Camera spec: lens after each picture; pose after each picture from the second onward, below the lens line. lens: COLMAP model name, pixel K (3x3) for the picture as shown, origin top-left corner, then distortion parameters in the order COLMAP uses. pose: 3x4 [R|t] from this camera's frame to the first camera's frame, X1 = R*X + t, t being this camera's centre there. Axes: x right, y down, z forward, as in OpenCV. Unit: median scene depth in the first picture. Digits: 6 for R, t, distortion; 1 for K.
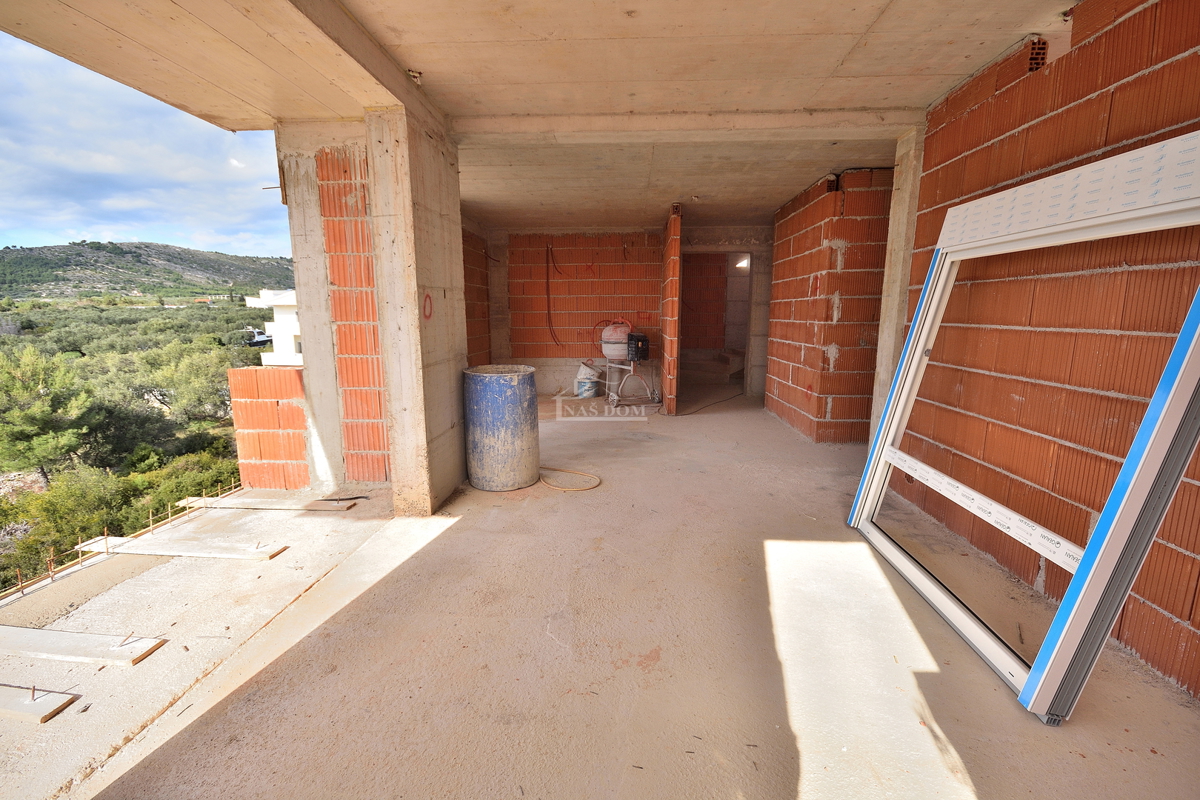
lens RADIAL K [[526.6, 0, 603.4], [0, 526.6, 408.4], [0, 0, 1]] dist [0.012848, -0.013934]
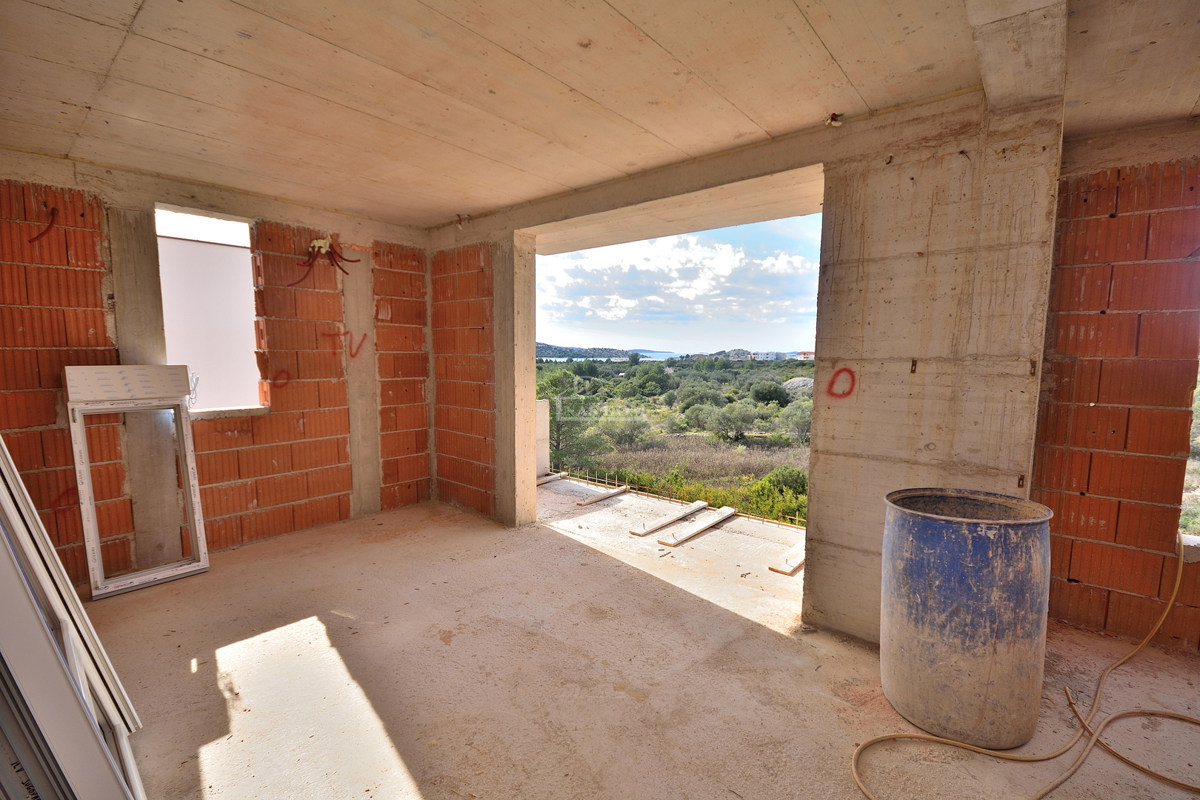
lens RADIAL K [[526.6, 0, 603.4], [0, 526.6, 408.4], [0, 0, 1]] dist [0.012848, -0.013934]
pose [[-0.604304, 0.079734, -0.792754, 0.490618], [-0.146425, 0.966919, 0.208869, -0.248740], [0.783183, 0.242300, -0.572638, 1.088347]]
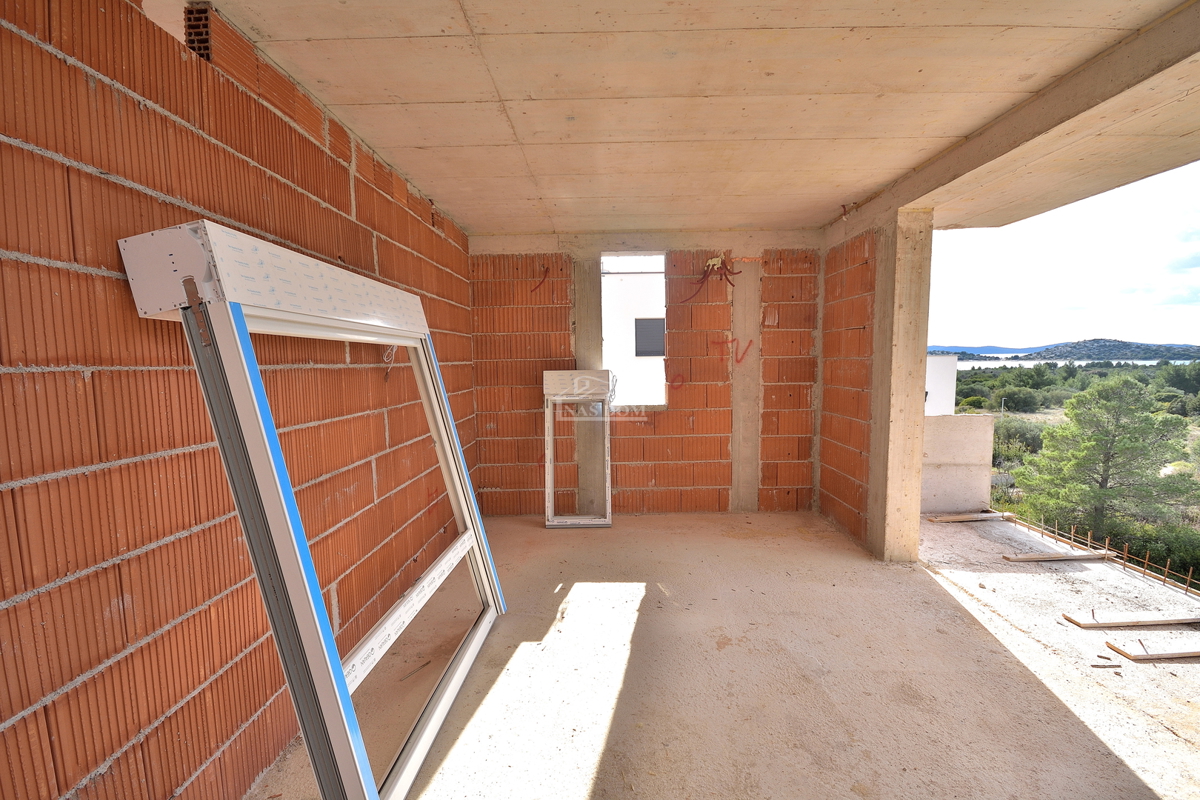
lens RADIAL K [[526.6, 0, 603.4], [0, 526.6, 408.4], [0, 0, 1]] dist [0.012848, -0.013934]
pose [[-0.999064, 0.019634, -0.038544, 0.244350], [0.008805, 0.964704, 0.263189, -0.261806], [0.042351, 0.262604, -0.963974, 1.188282]]
